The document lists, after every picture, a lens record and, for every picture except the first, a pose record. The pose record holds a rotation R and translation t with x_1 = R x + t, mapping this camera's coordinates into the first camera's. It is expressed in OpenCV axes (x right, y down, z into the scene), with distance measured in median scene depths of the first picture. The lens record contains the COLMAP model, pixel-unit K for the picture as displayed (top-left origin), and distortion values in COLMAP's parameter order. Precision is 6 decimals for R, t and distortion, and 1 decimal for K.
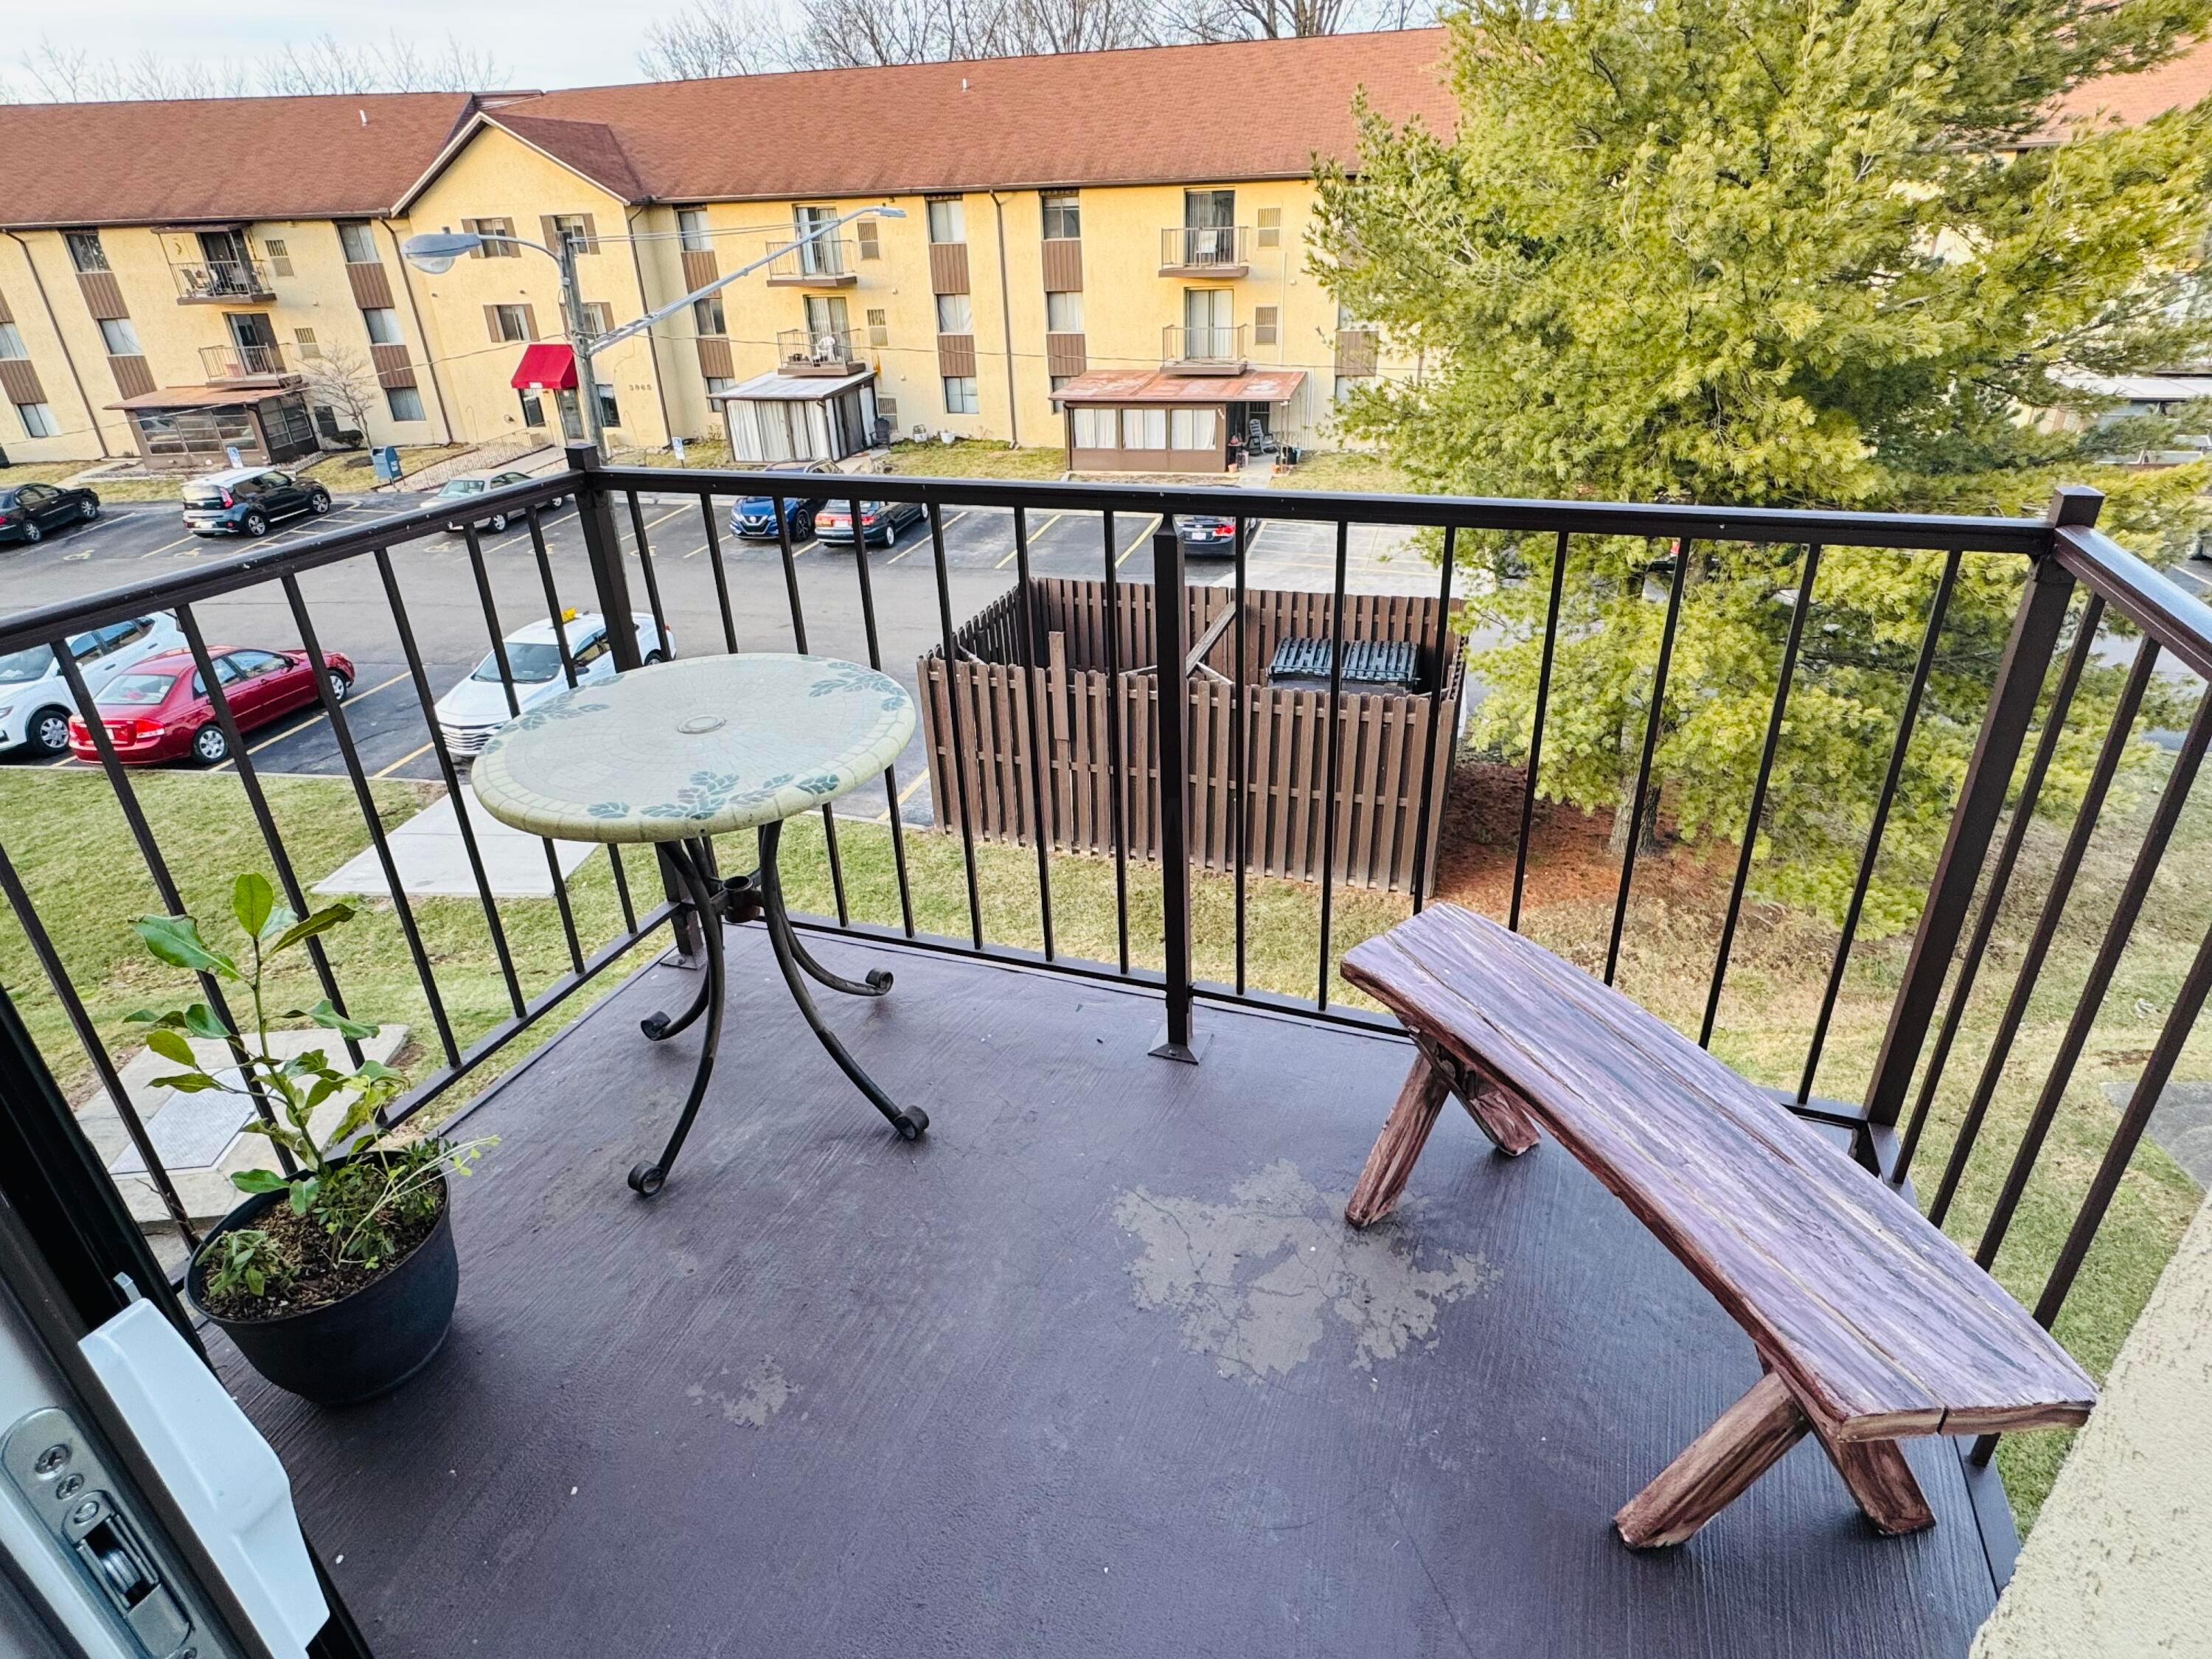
lens RADIAL K [[1185.5, 0, 1106.0], [0, 1185.5, 829.5], [0, 0, 1]] dist [-0.001220, 0.000757]
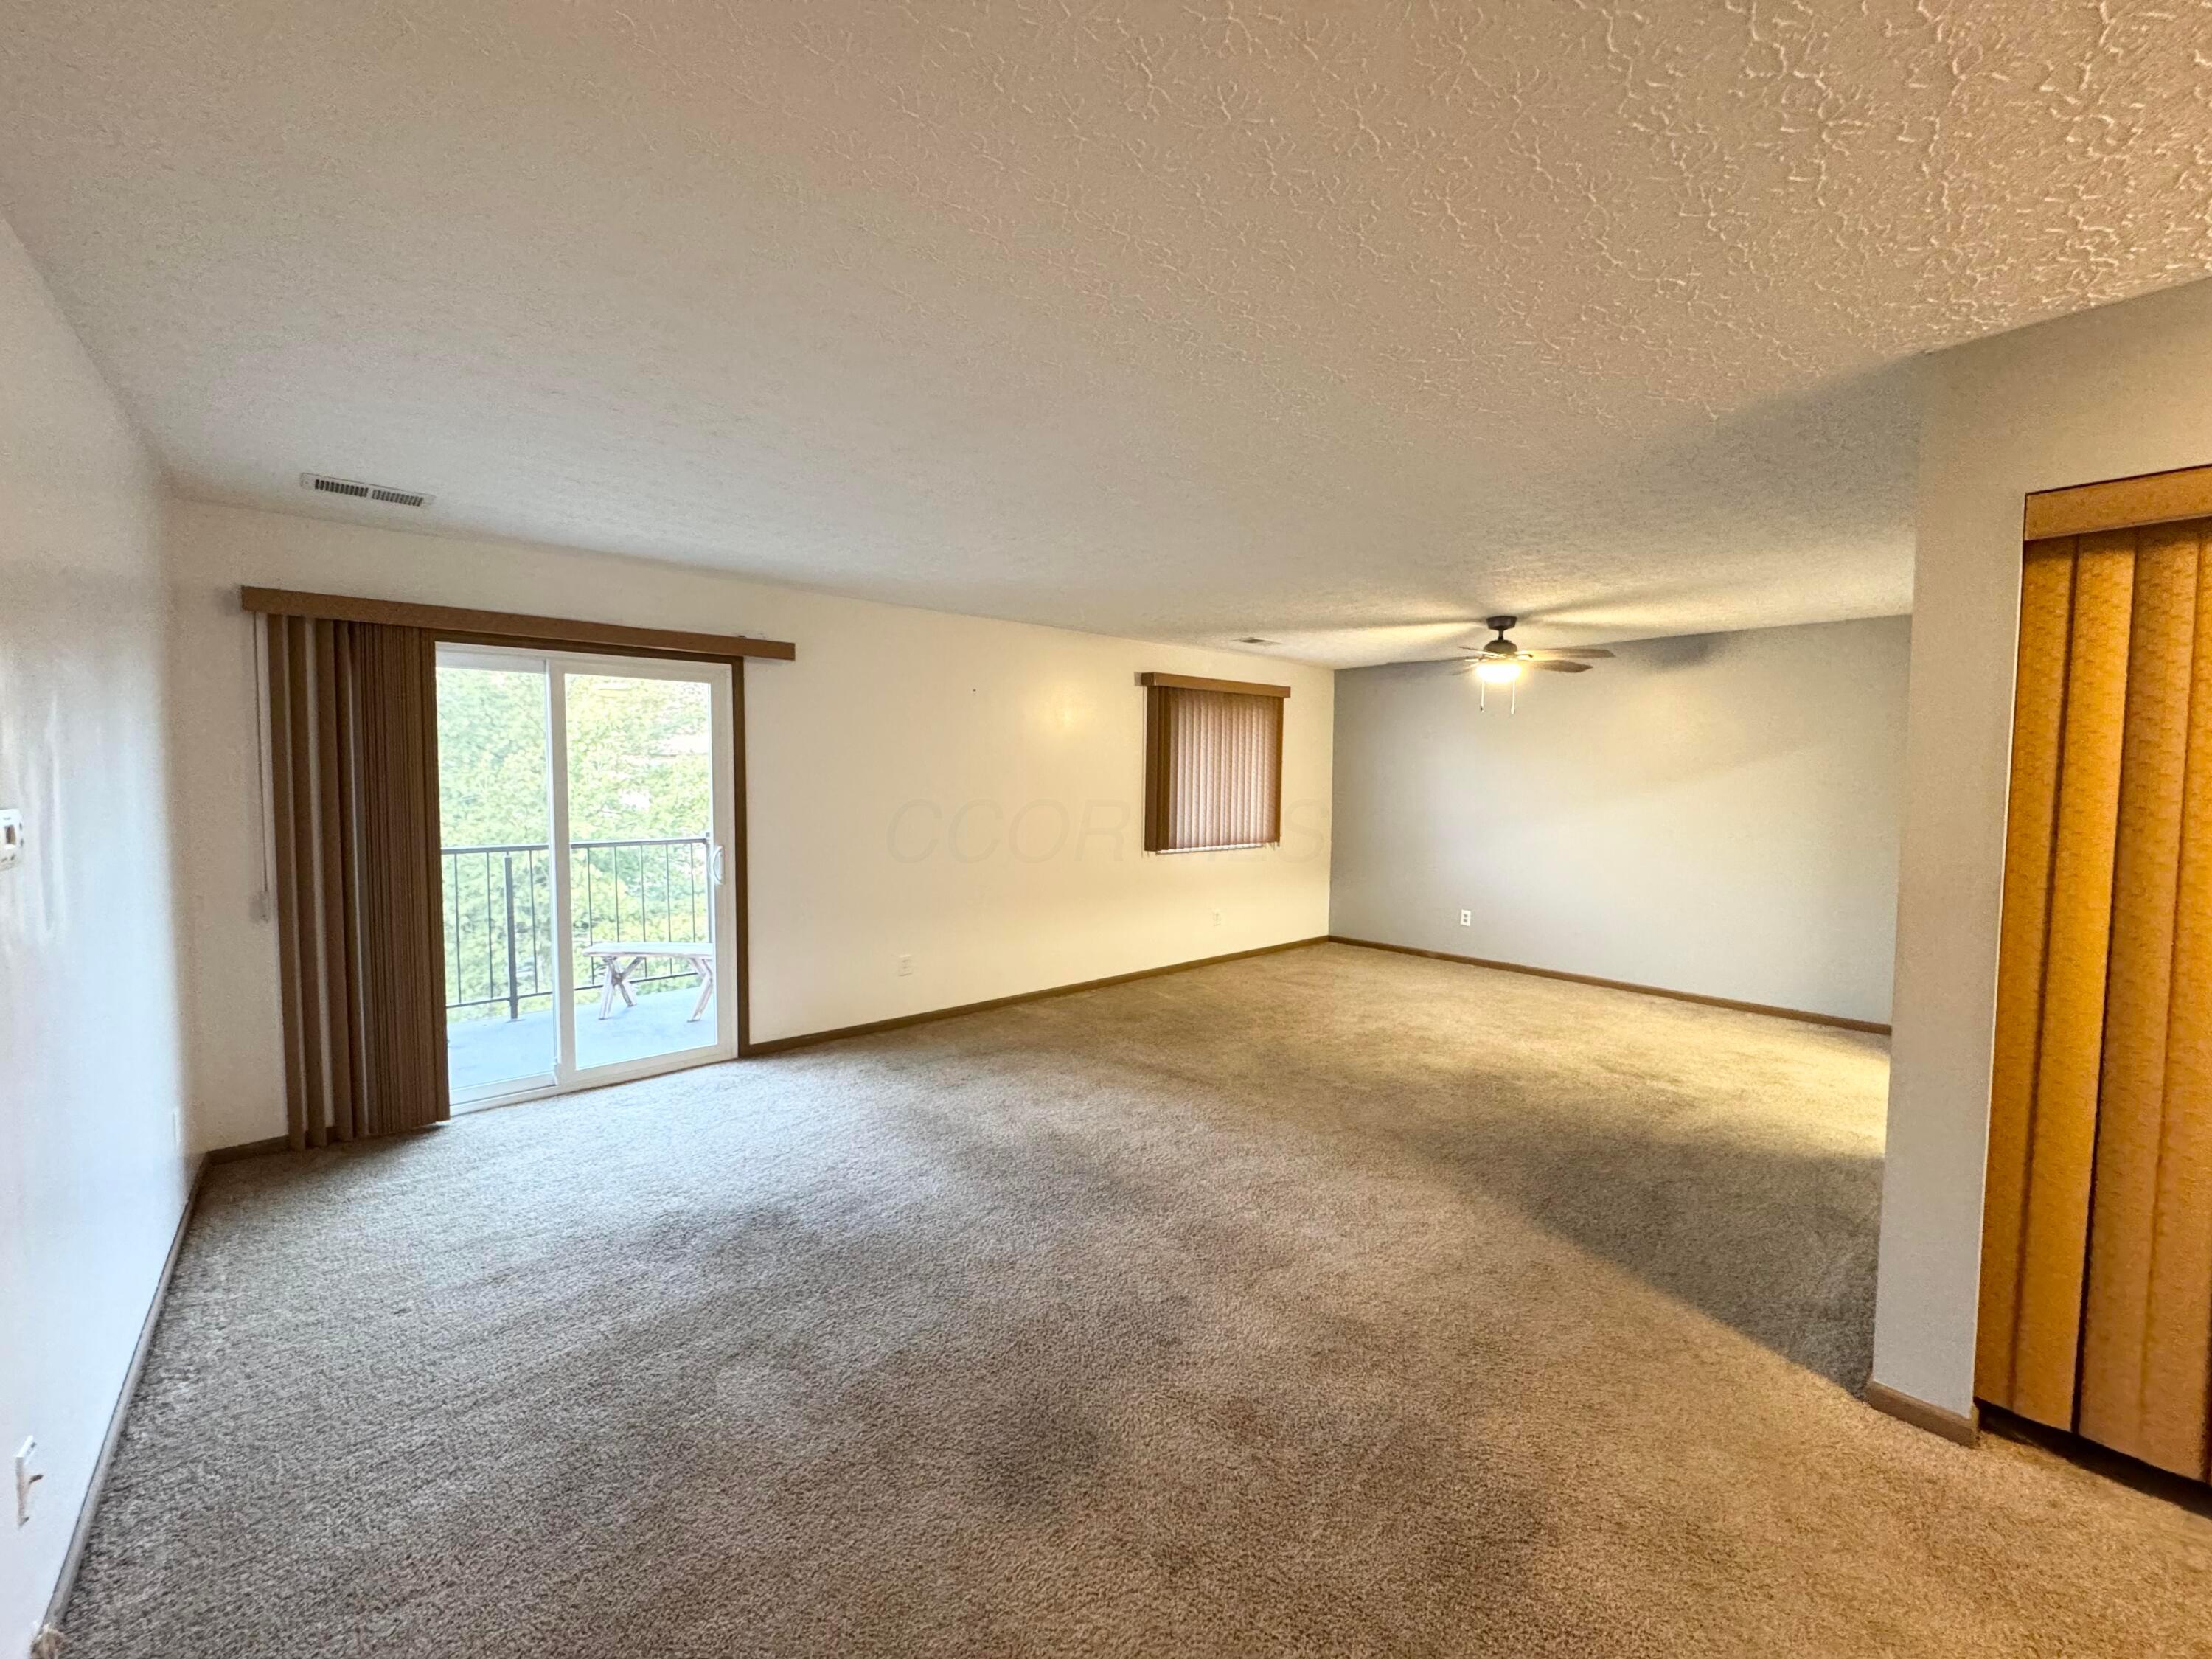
lens RADIAL K [[880.5, 0, 1107.6], [0, 880.5, 823.3], [0, 0, 1]] dist [-0.001039, 0.000141]
pose [[0.476516, -0.013490, 0.879062, -0.313019], [0.379212, 0.905241, -0.191669, 0.189612], [-0.793178, 0.424684, 0.436477, -0.382692]]
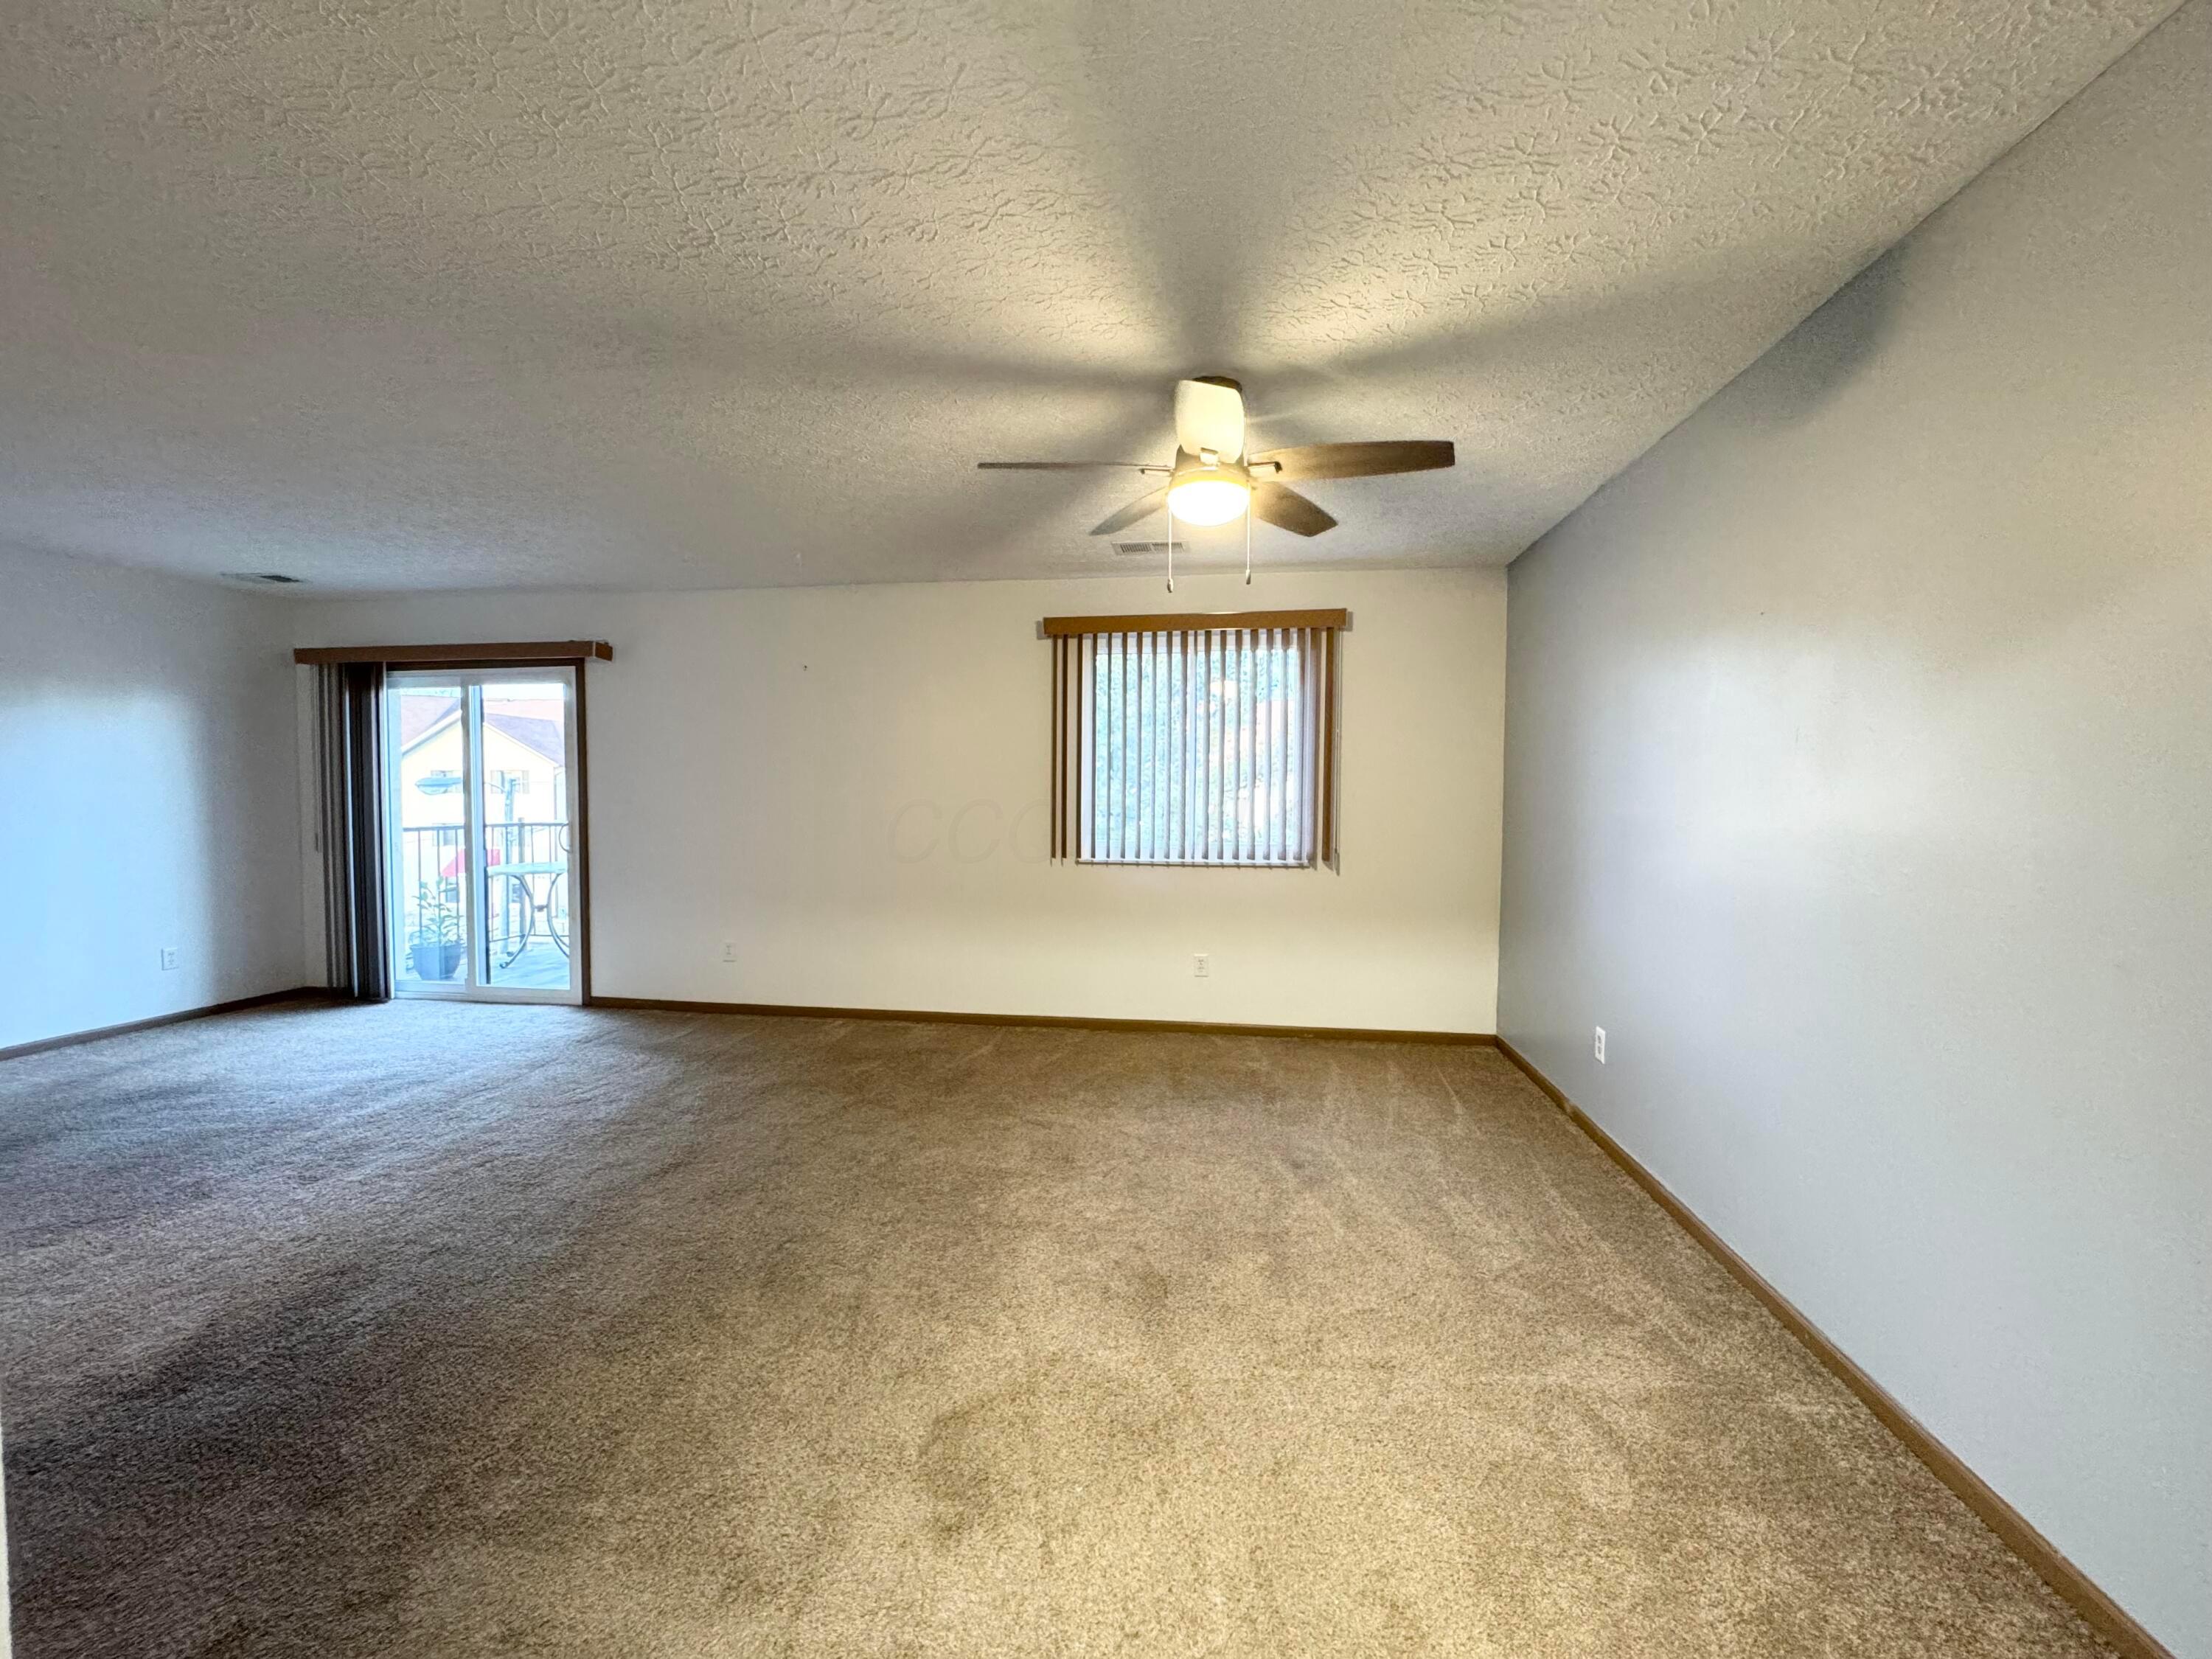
lens RADIAL K [[880.5, 0, 1107.6], [0, 880.5, 823.3], [0, 0, 1]] dist [-0.001039, 0.000141]
pose [[0.977506, 0.027679, 0.209084, 1.789109], [0.063224, 0.907304, -0.415694, 0.569354], [-0.201209, 0.419563, 0.885145, -1.111371]]
